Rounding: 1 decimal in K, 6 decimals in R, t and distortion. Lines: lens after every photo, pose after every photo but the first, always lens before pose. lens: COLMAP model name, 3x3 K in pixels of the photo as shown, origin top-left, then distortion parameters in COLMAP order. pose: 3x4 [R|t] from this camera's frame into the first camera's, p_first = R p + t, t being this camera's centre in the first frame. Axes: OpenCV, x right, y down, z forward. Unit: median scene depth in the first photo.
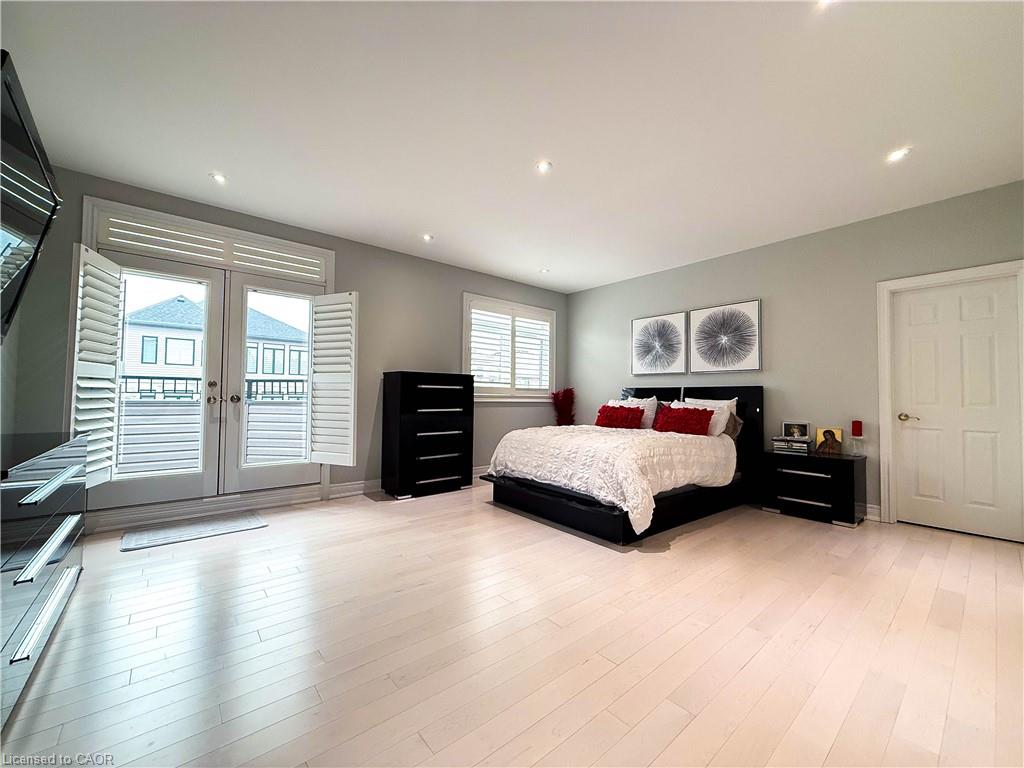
lens RADIAL K [[406.2, 0, 510.4], [0, 406.2, 384.1], [0, 0, 1]] dist [0.000399, -0.000053]
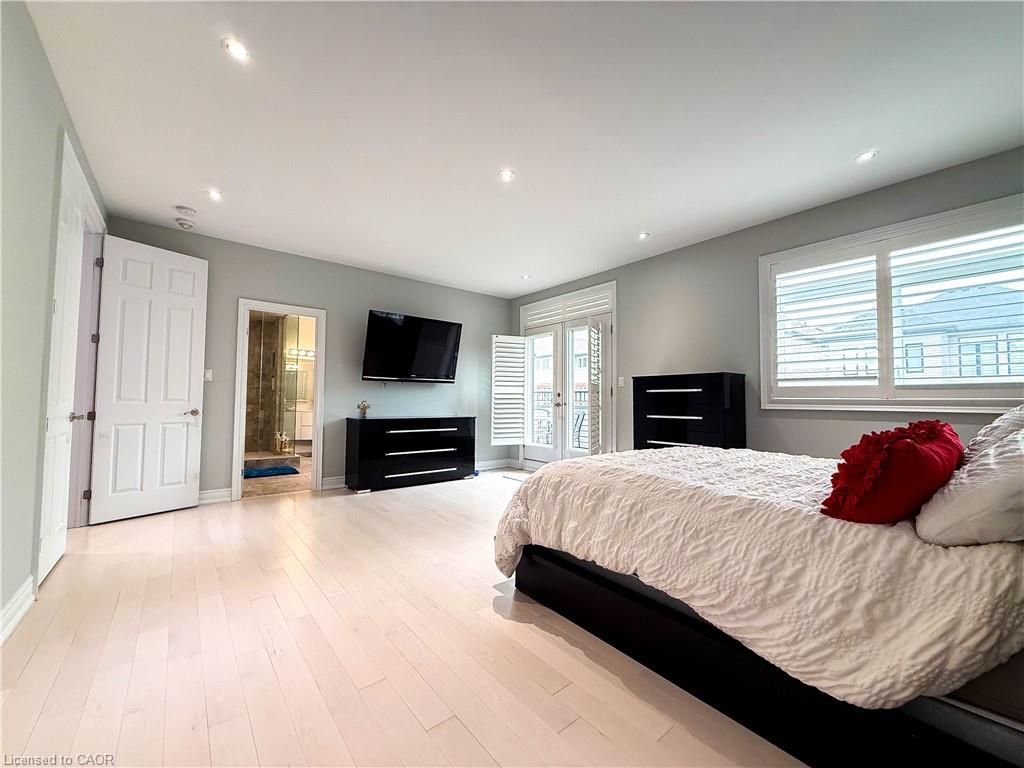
lens RADIAL K [[406.2, 0, 510.4], [0, 406.2, 384.1], [0, 0, 1]] dist [0.000399, -0.000053]
pose [[-0.011727, -0.051723, -0.998593, 0.734770], [0.024217, 0.998354, -0.051995, 0.031306], [0.999638, -0.024793, -0.010455, 0.685824]]
